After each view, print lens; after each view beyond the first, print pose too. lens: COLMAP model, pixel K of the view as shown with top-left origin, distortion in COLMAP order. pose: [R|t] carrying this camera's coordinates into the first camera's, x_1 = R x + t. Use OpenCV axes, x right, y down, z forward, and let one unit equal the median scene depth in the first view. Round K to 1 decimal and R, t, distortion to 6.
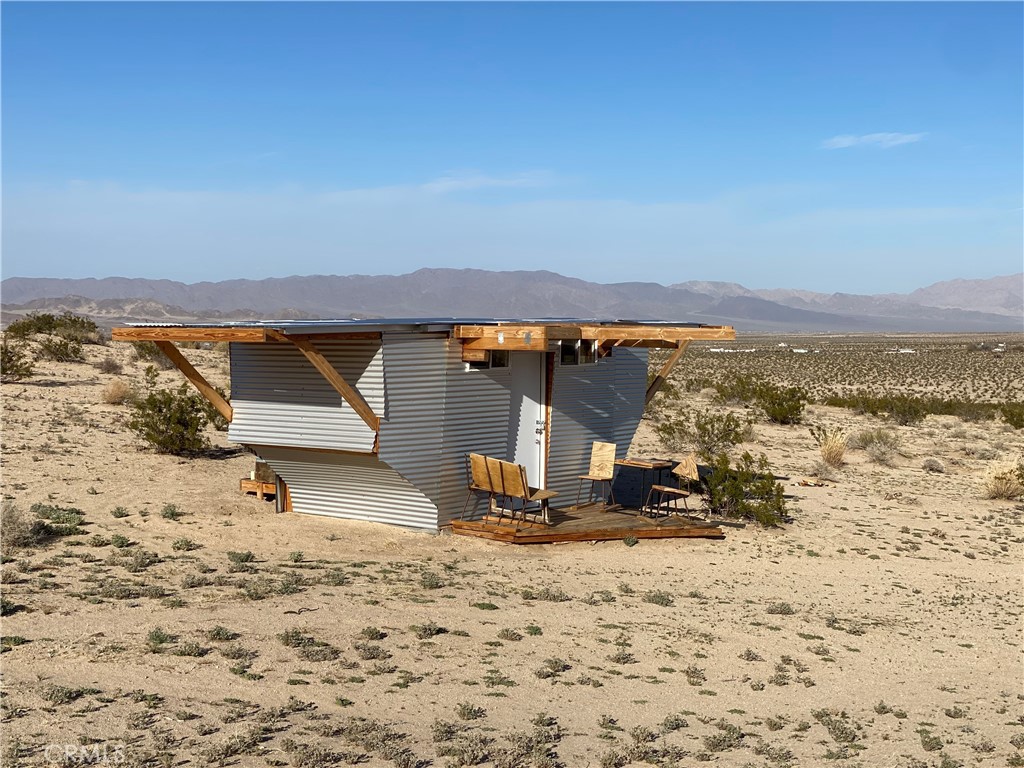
lens RADIAL K [[1562.1, 0, 512.0], [0, 1562.1, 384.0], [0, 0, 1]] dist [0.038612, 0.048210]
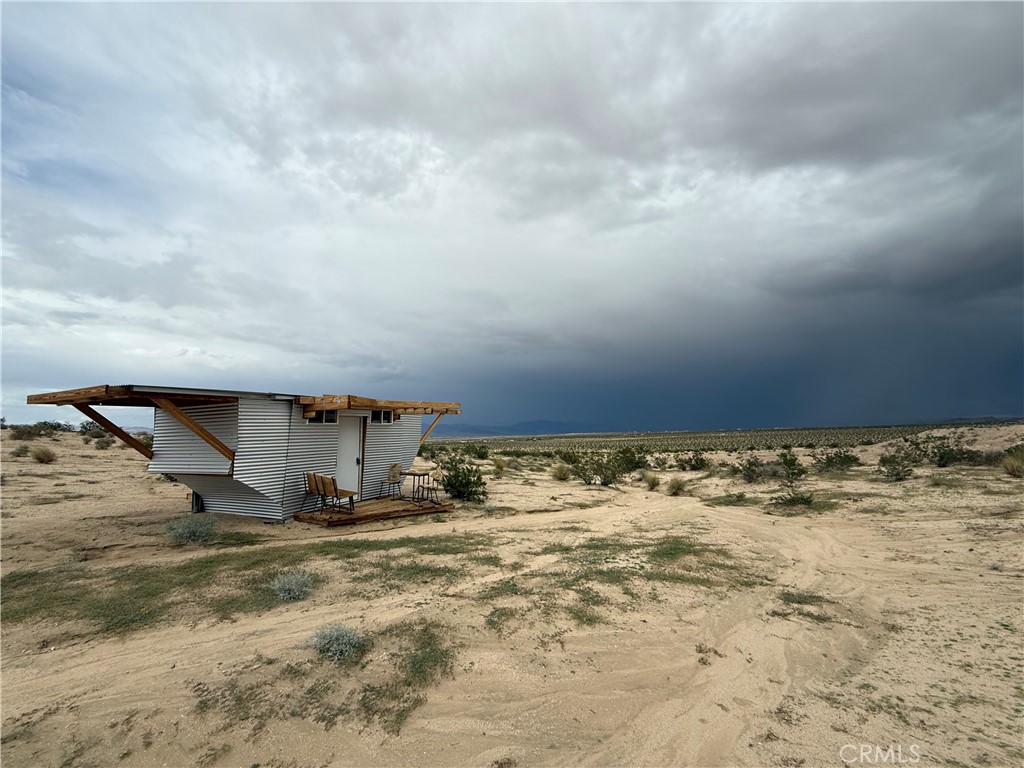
lens RADIAL K [[412.6, 0, 512.0], [0, 412.6, 384.0], [0, 0, 1]] dist [0.000121, 0.000021]
pose [[0.969547, 0.002738, 0.244891, 0.078858], [0.037124, 0.986739, -0.158011, 0.028435], [-0.242076, 0.162291, 0.956588, 0.488701]]
